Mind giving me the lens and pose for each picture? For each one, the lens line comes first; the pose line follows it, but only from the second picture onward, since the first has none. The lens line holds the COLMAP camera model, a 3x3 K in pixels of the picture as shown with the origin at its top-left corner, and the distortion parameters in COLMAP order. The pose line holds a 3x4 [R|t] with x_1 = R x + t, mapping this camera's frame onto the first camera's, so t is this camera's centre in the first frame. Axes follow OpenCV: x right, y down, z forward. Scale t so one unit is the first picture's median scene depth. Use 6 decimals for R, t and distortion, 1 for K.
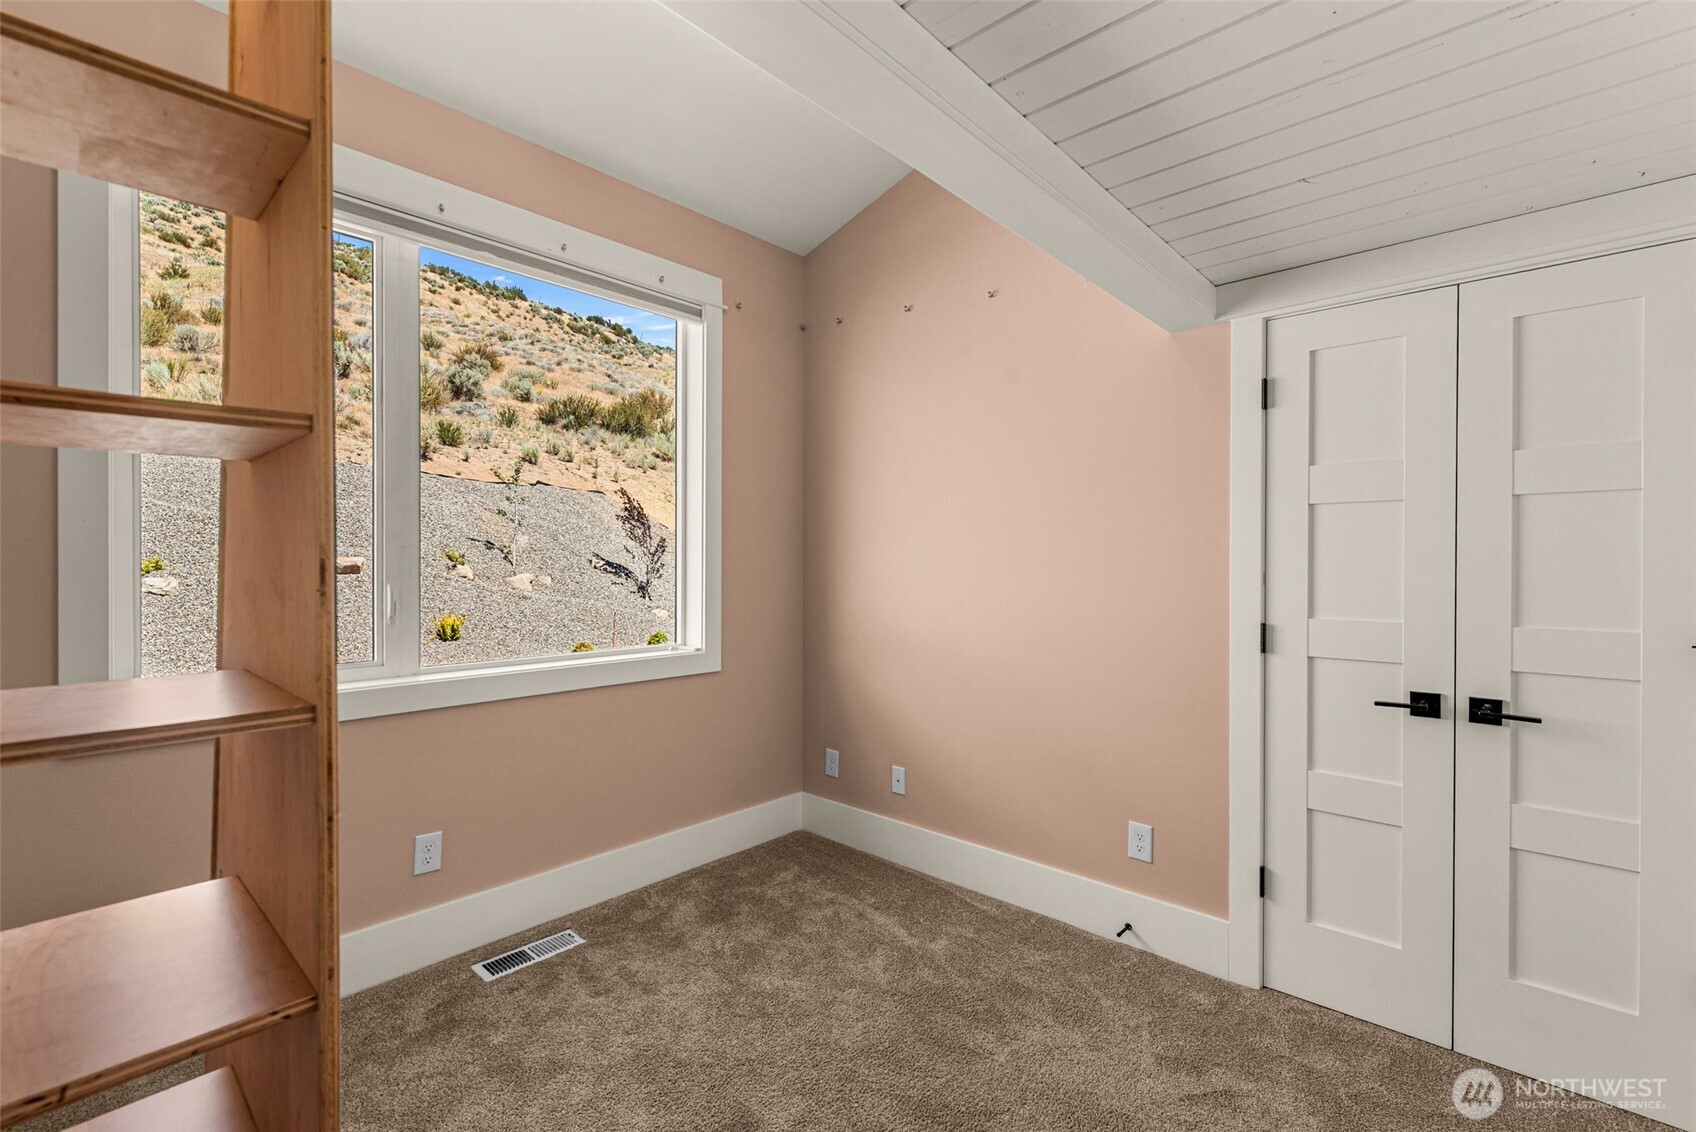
lens RADIAL K [[739.5, 0, 866.0], [0, 739.5, 564.5], [0, 0, 1]] dist [0.000732, -0.000239]
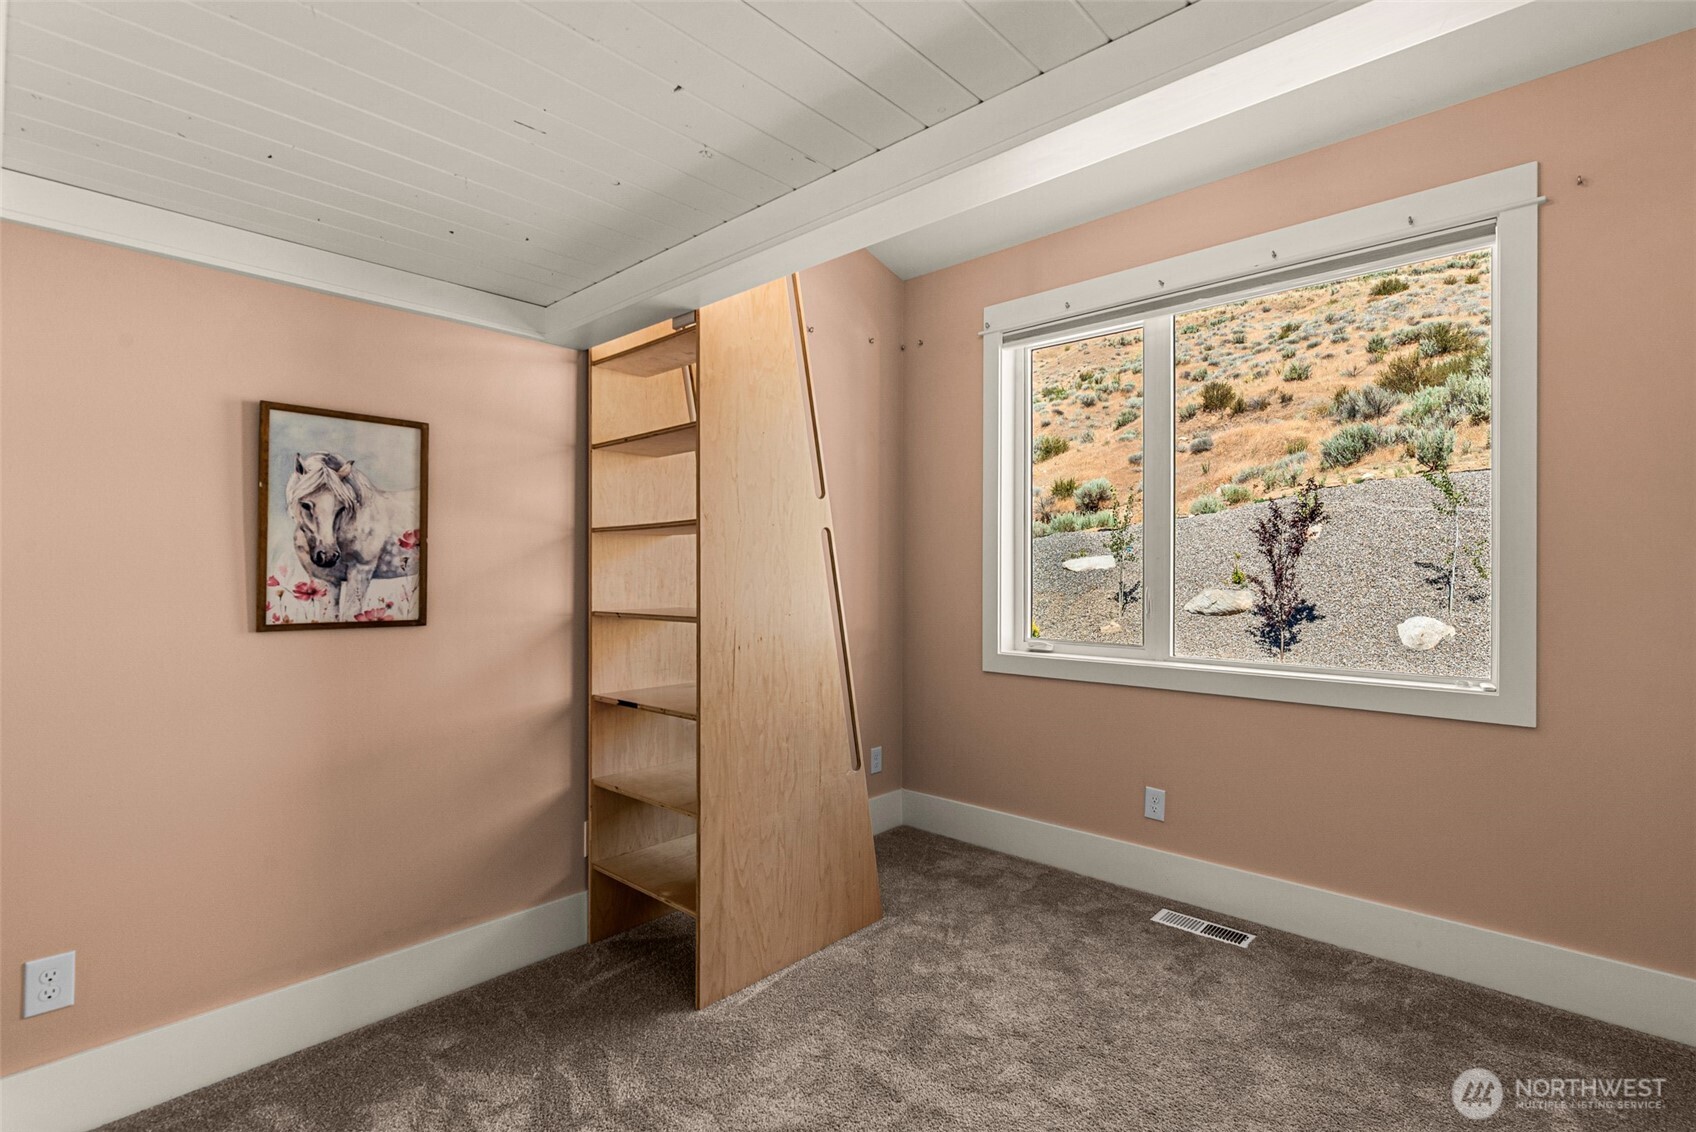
lens RADIAL K [[769.2, 0, 861.8], [0, 769.2, 565.6], [0, 0, 1]] dist [-0.000607, 0.000348]
pose [[0.001306, -0.008632, -0.999962, 0.661501], [-0.005274, 0.999949, -0.008639, 0.002665], [0.999985, 0.005285, 0.001260, 0.472193]]
